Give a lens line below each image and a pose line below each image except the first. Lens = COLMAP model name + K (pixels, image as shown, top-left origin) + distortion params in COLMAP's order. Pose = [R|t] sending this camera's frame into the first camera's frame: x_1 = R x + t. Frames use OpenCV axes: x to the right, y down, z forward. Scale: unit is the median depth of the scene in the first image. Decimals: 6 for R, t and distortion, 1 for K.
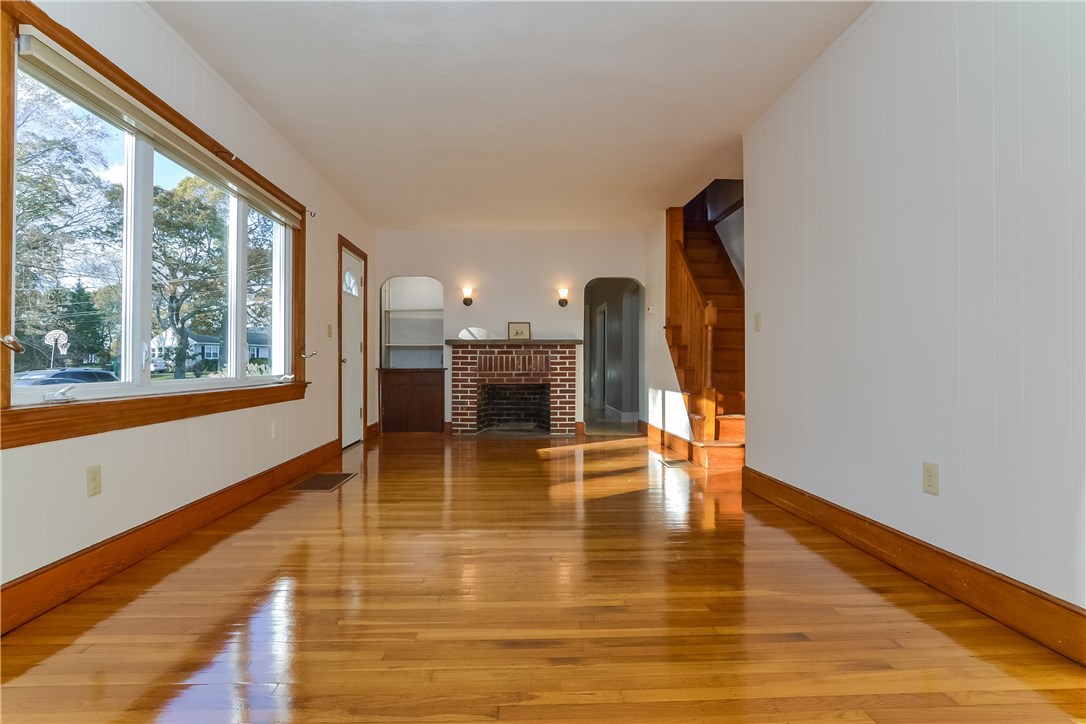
lens RADIAL K [[555.0, 0, 546.3], [0, 555.0, 363.9], [0, 0, 1]] dist [-0.011183, 0.000137]
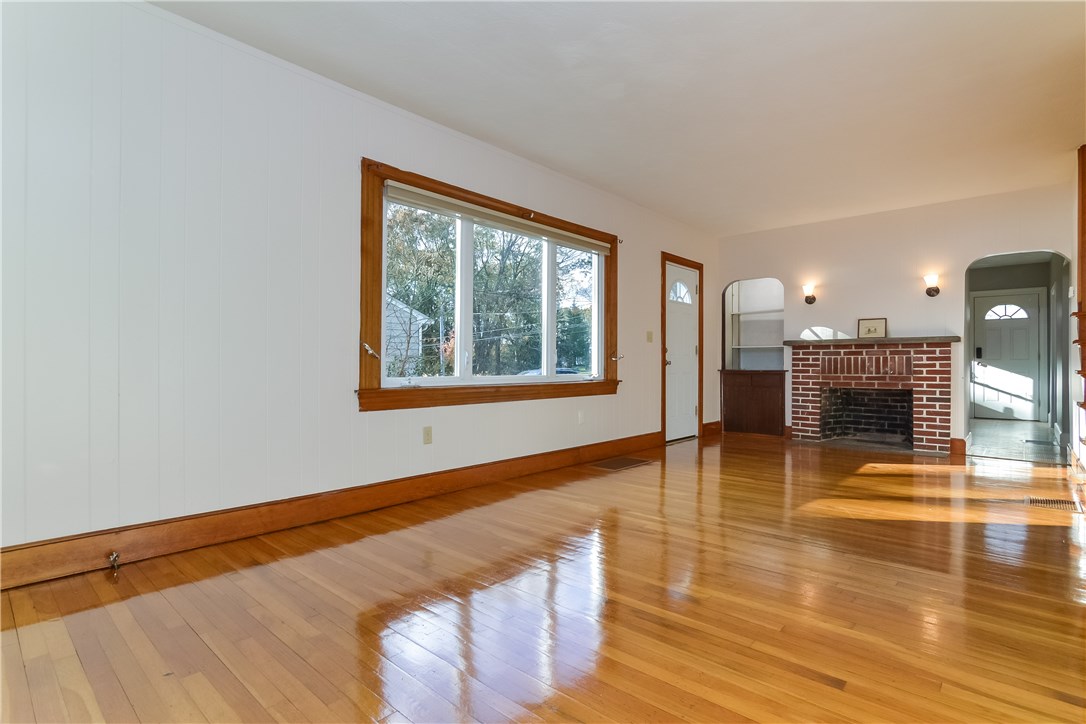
lens RADIAL K [[555.0, 0, 546.3], [0, 555.0, 363.9], [0, 0, 1]] dist [-0.011183, 0.000137]
pose [[0.714978, 0.001136, -0.699146, 0.195194], [-0.002621, 0.999996, -0.001056, -0.001035], [0.699142, 0.002587, 0.714978, 0.015987]]
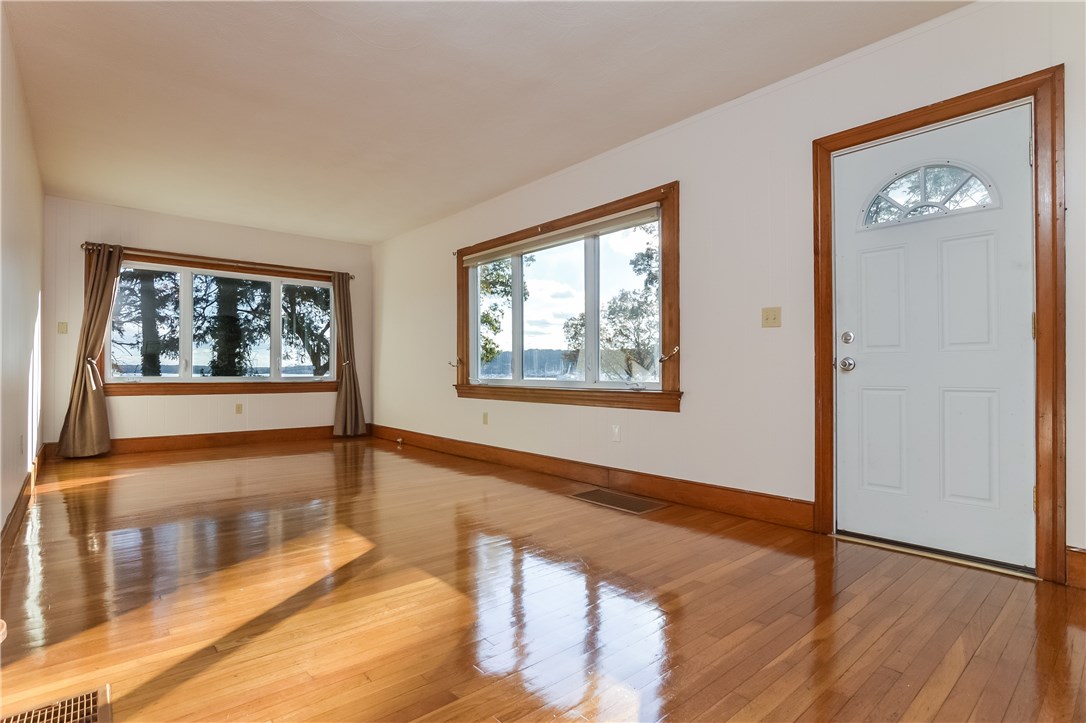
lens RADIAL K [[555.0, 0, 546.3], [0, 555.0, 363.4], [0, 0, 1]] dist [-0.011183, 0.000137]
pose [[-0.791757, -0.002137, -0.610833, 0.146484], [0.004253, 0.999950, -0.009011, -0.002070], [0.610822, -0.009732, -0.791708, 0.991450]]
